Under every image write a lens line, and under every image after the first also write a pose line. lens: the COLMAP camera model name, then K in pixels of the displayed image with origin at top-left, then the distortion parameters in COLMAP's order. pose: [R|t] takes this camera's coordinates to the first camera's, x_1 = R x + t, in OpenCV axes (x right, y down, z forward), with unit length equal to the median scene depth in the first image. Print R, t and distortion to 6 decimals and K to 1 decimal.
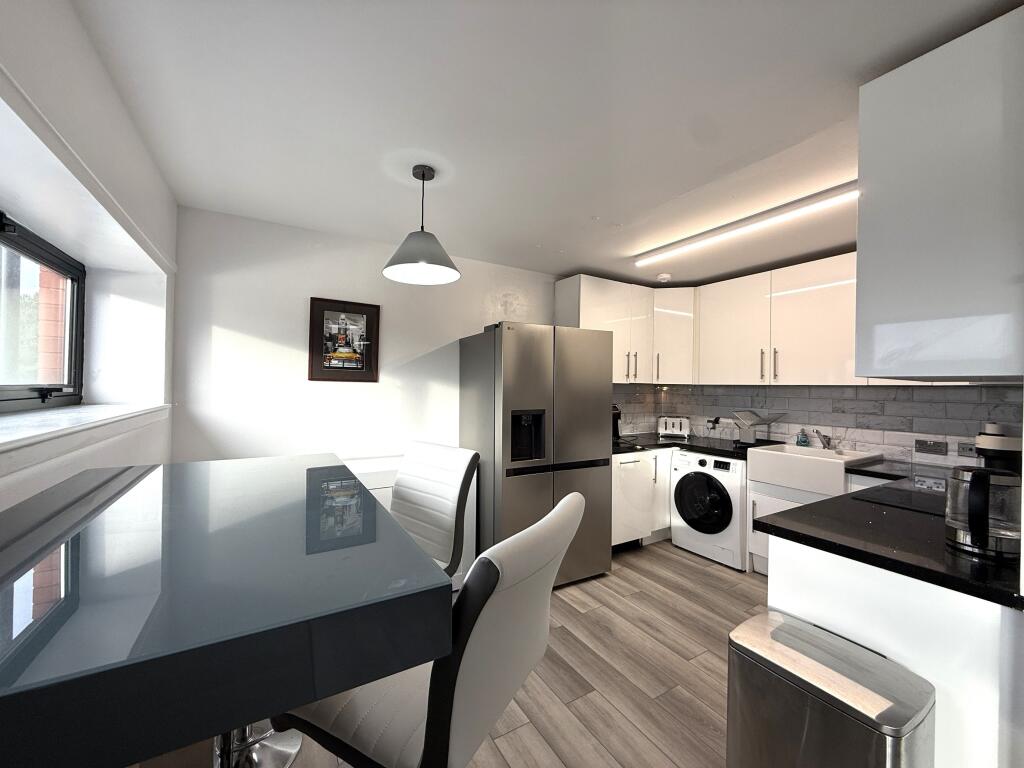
lens RADIAL K [[408.2, 0, 509.8], [0, 408.2, 384.7], [0, 0, 1]] dist [0.003186, 0.000441]
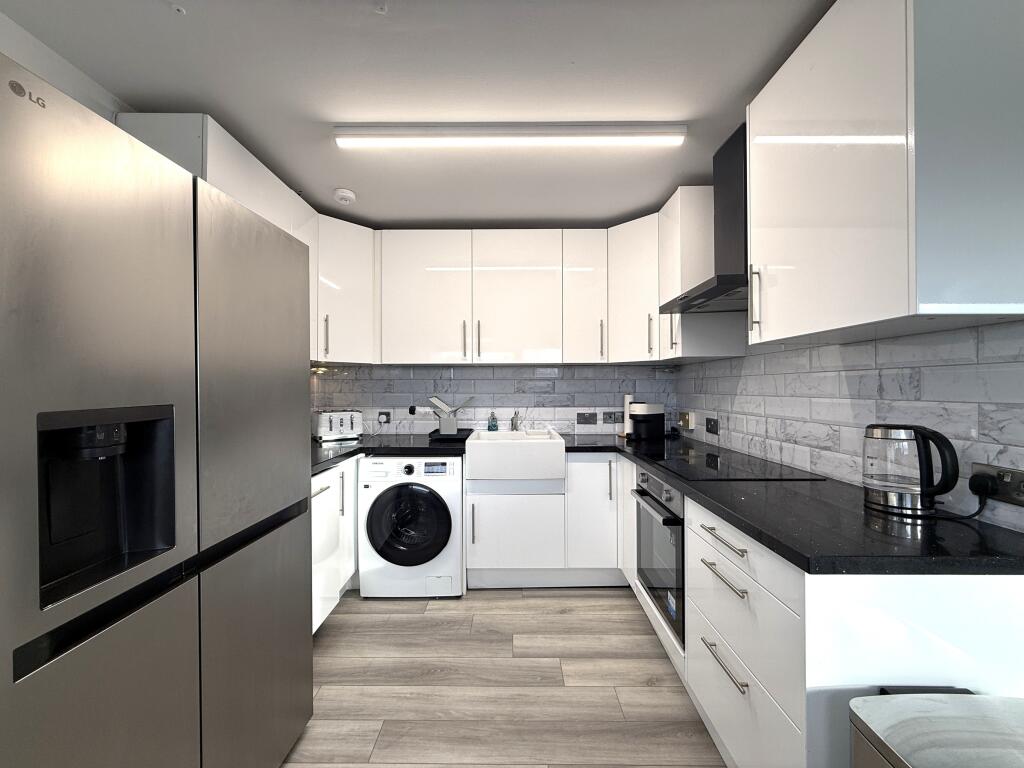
lens RADIAL K [[408.2, 0, 511.9], [0, 408.2, 385.5], [0, 0, 1]] dist [0.003186, 0.000441]
pose [[0.517035, -0.015529, 0.855823, -0.052710], [0.007234, 0.999879, 0.013772, 0.036259], [-0.855934, -0.000930, 0.517085, 0.501504]]
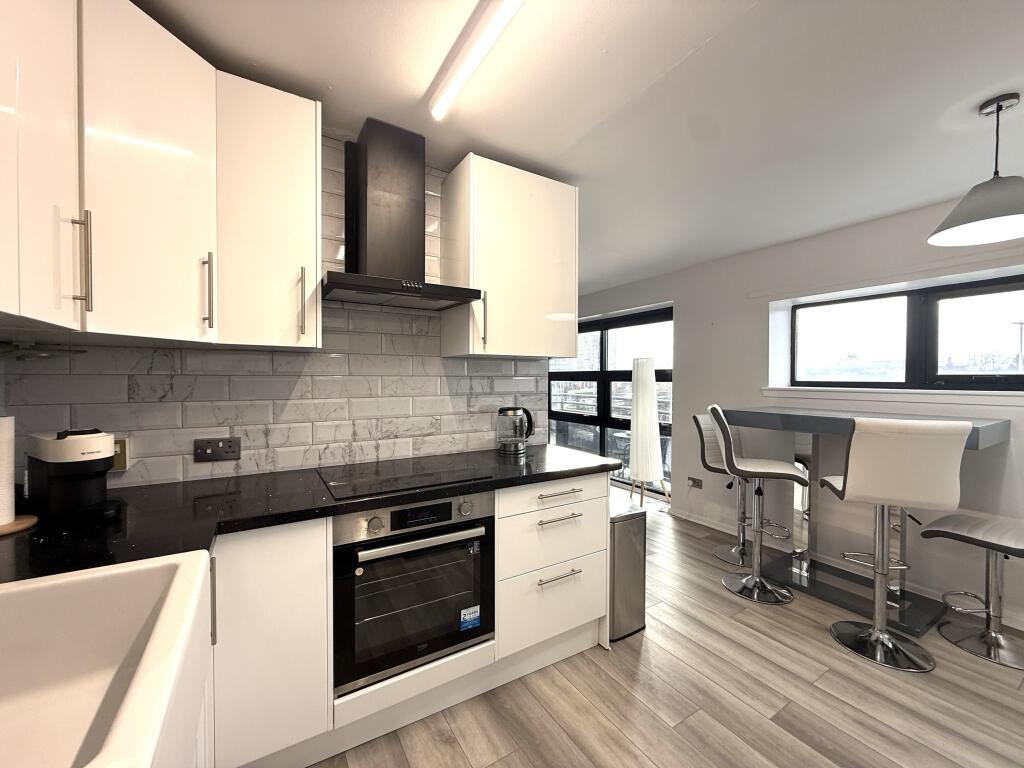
lens RADIAL K [[408.2, 0, 511.2], [0, 408.2, 386.0], [0, 0, 1]] dist [0.003186, 0.000441]
pose [[-0.999611, -0.022347, -0.016713, 0.466946], [-0.022531, 0.999687, 0.010907, 0.034768], [0.016464, 0.011279, -0.999801, 1.103317]]
